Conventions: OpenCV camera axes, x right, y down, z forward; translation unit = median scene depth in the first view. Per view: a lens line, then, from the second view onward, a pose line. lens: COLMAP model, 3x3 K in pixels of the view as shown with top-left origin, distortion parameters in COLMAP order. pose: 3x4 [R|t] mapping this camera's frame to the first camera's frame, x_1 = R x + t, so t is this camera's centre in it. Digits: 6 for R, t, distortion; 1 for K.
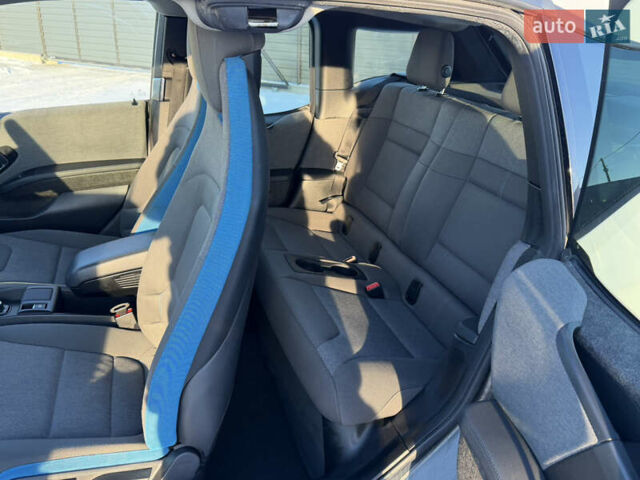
lens RADIAL K [[517.7, 0, 320.0], [0, 517.7, 240.0], [0, 0, 1]] dist [0.116512, -0.196577]
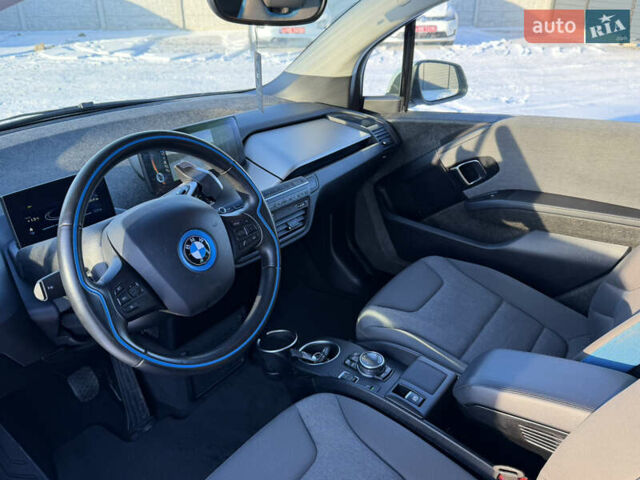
lens RADIAL K [[517.7, 0, 320.0], [0, 517.7, 240.0], [0, 0, 1]] dist [0.116512, -0.196577]
pose [[0.566989, 0.320756, -0.758709, -0.094578], [-0.292617, 0.939425, 0.178481, -0.122437], [0.769999, 0.120814, 0.626502, 0.307360]]
